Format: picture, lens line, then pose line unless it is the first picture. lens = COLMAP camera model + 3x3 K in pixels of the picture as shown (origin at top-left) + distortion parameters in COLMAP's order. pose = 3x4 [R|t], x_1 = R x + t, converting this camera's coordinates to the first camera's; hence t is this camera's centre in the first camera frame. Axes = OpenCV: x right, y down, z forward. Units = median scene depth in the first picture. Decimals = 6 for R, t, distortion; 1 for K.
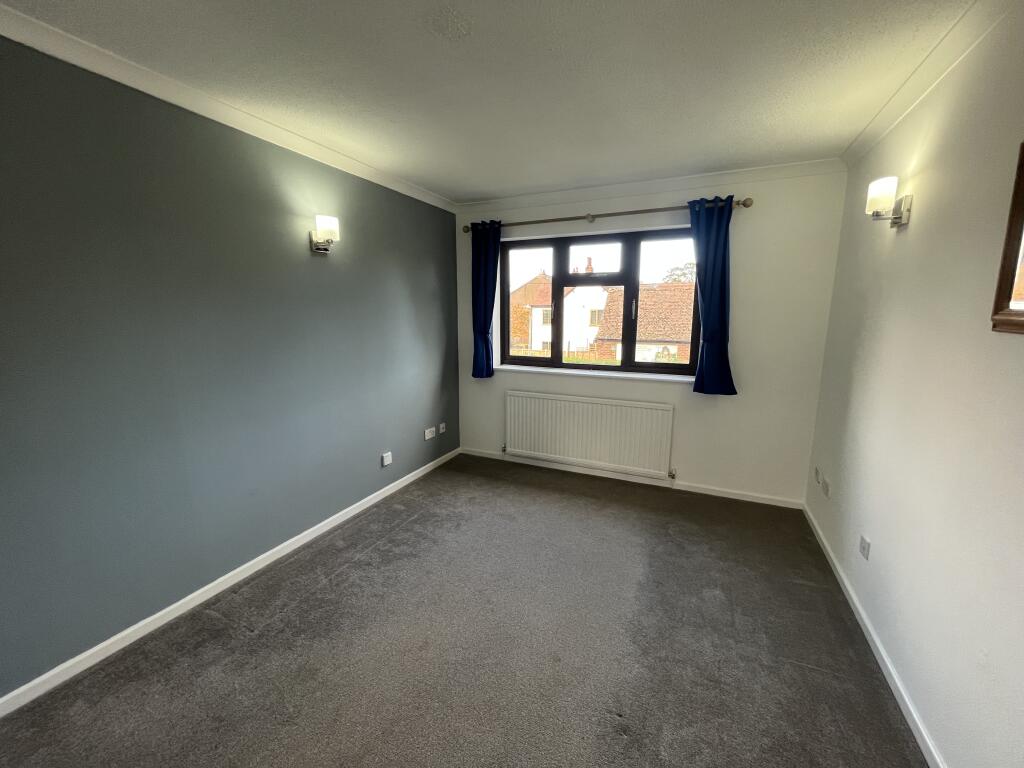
lens RADIAL K [[413.7, 0, 512.0], [0, 413.7, 384.0], [0, 0, 1]] dist [-0.001050, -0.000147]
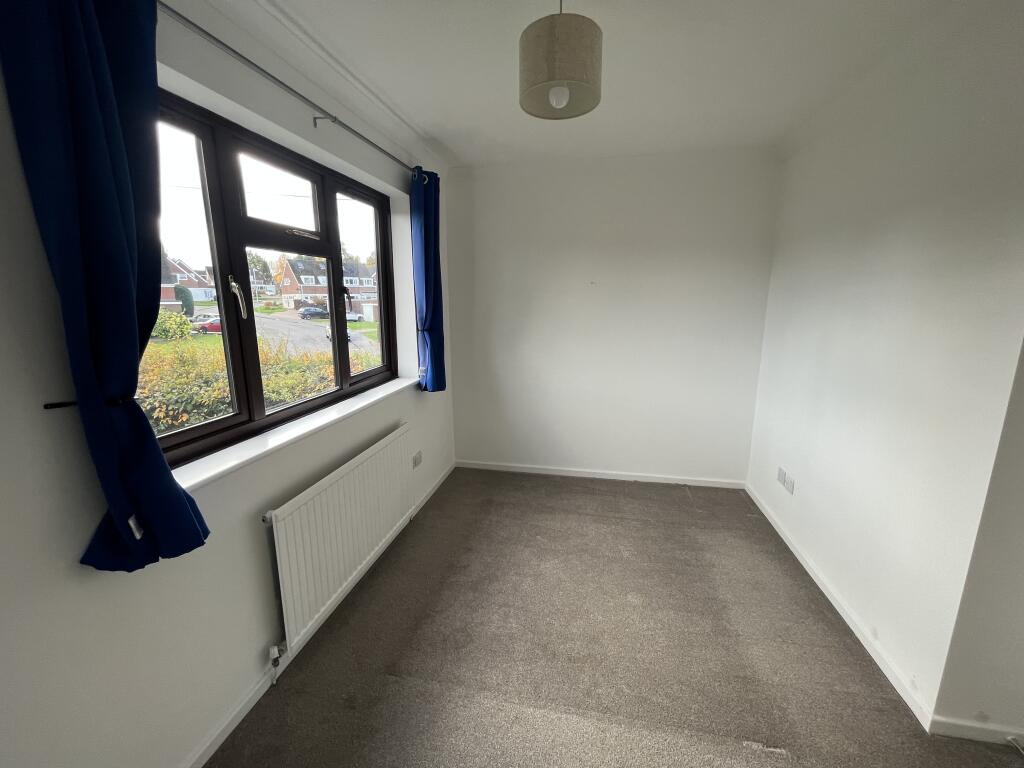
lens RADIAL K [[413.7, 0, 512.0], [0, 413.7, 384.0], [0, 0, 1]] dist [-0.001050, -0.000147]
pose [[-0.228576, -0.193457, 0.954111, -0.405753], [0.169572, 0.957163, 0.234701, -0.158565], [-0.958644, 0.215437, -0.185980, 0.894023]]
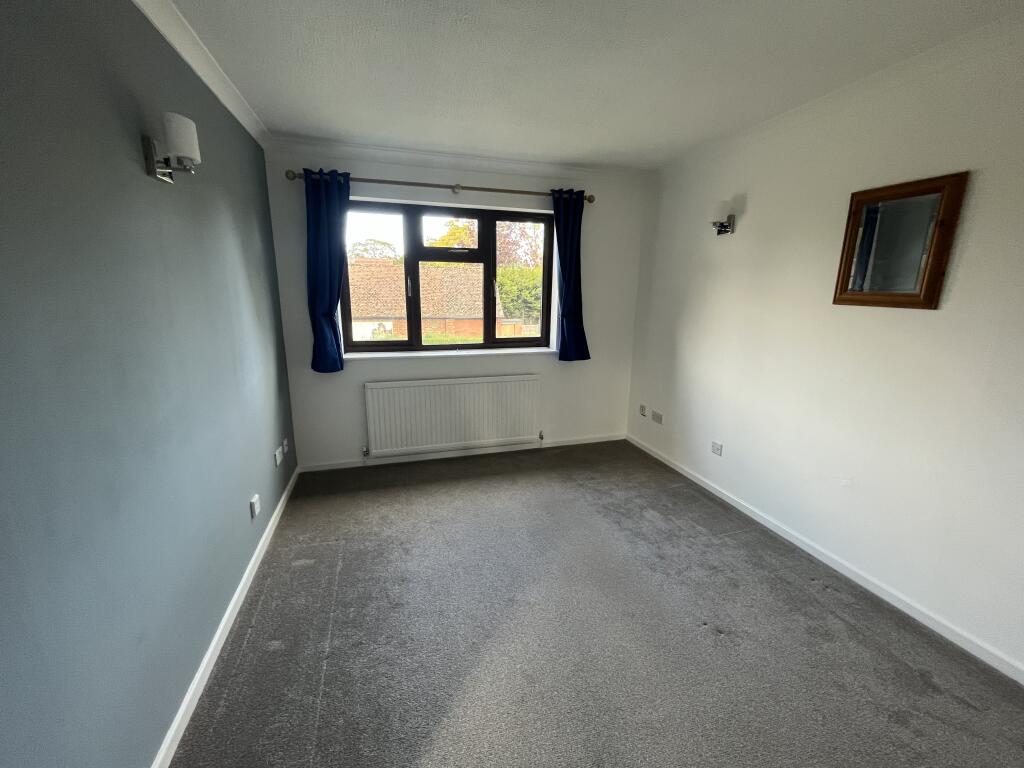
lens RADIAL K [[413.7, 0, 512.0], [0, 413.7, 384.0], [0, 0, 1]] dist [-0.001050, -0.000147]
pose [[0.748728, -0.141152, 0.647675, -0.369302], [0.104615, 0.989983, 0.094816, -0.034915], [-0.654571, -0.003235, 0.755994, 0.191880]]
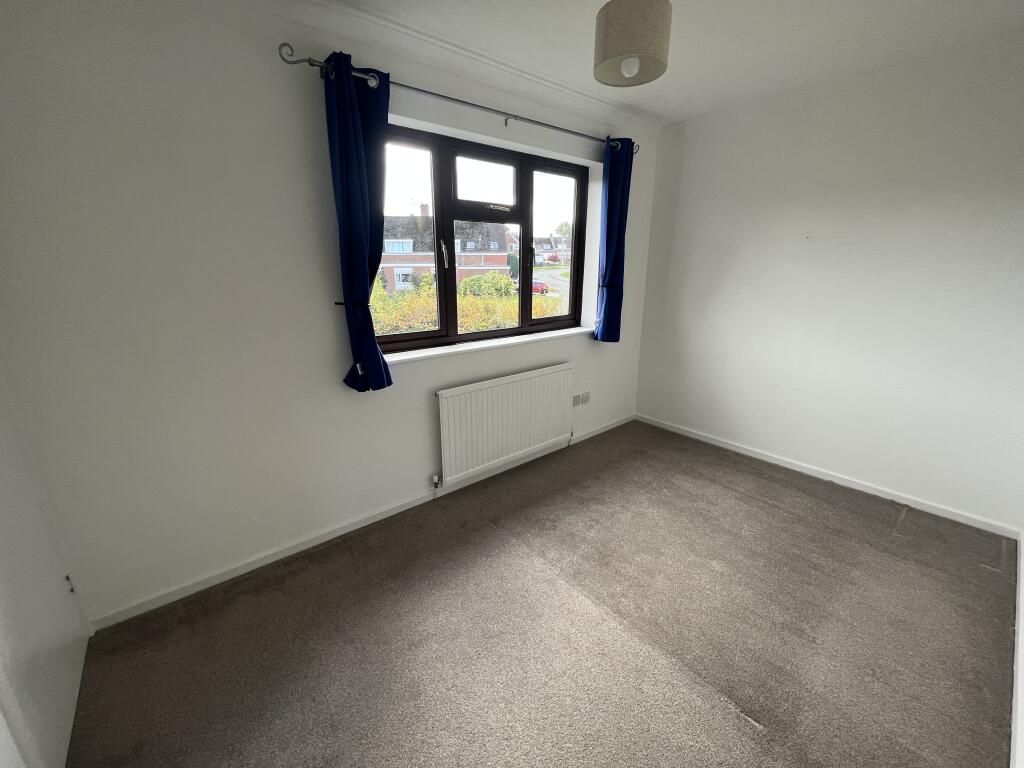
lens RADIAL K [[413.7, 0, 512.0], [0, 413.7, 384.0], [0, 0, 1]] dist [-0.001050, -0.000147]
pose [[0.428828, -0.245866, 0.869285, -0.504493], [0.153311, 0.968100, 0.198185, -0.102405], [-0.890282, 0.048284, 0.452842, 0.668869]]
